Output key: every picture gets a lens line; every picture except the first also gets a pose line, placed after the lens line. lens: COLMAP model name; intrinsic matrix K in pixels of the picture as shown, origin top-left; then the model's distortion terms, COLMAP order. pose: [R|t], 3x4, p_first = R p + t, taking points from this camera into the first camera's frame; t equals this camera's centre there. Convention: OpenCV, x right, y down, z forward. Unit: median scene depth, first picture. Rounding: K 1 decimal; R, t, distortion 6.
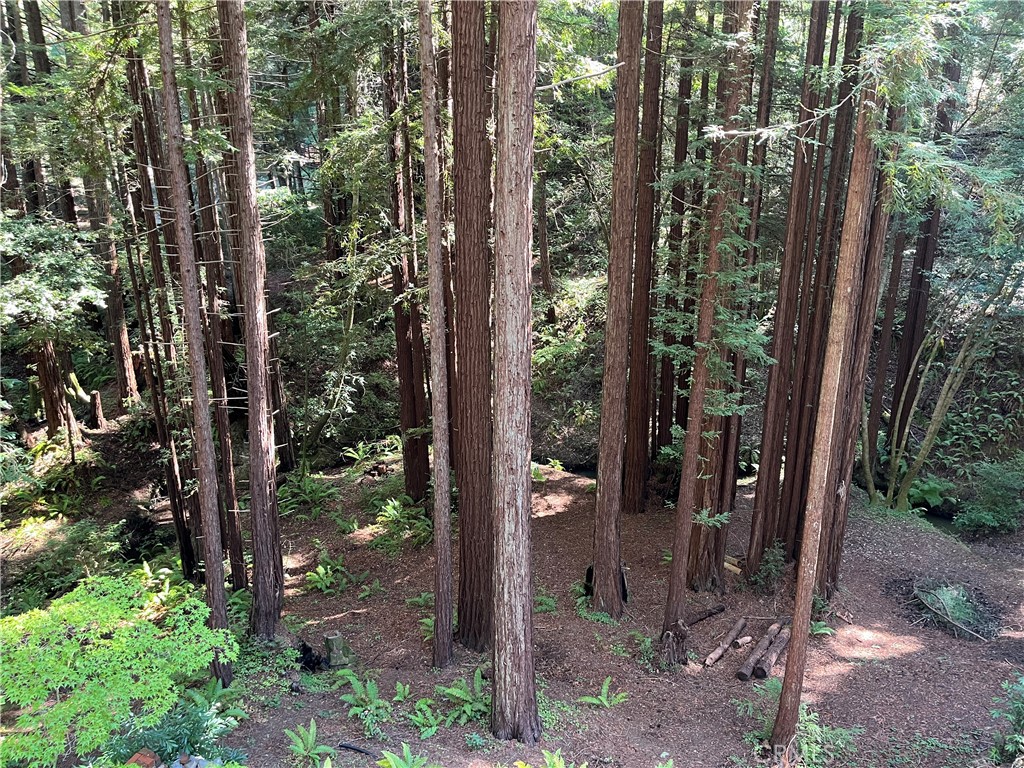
lens RADIAL K [[779.1, 0, 512.8], [0, 779.1, 393.7], [0, 0, 1]] dist [0.083134, -0.123319]
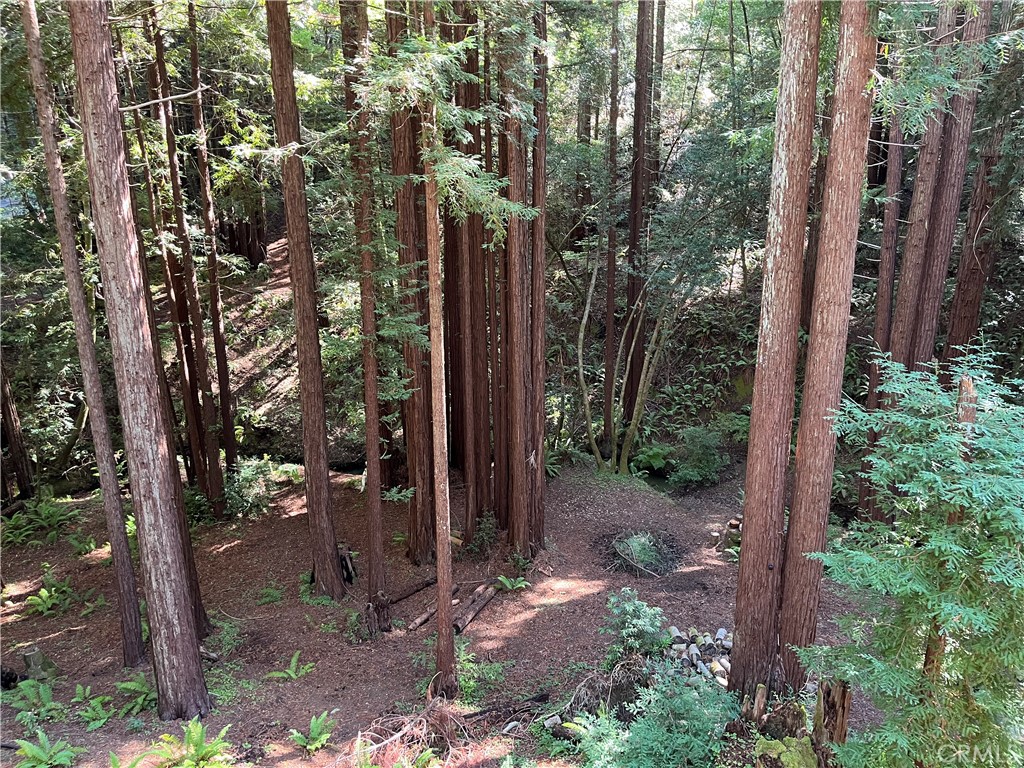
lens RADIAL K [[777.4, 0, 512.0], [0, 777.4, 384.0], [0, 0, 1]] dist [0.086560, -0.121148]
pose [[0.977101, -0.072135, 0.200174, 0.166899], [0.075289, 0.997128, -0.008180, 0.021344], [-0.199009, 0.023064, 0.979726, -0.089203]]
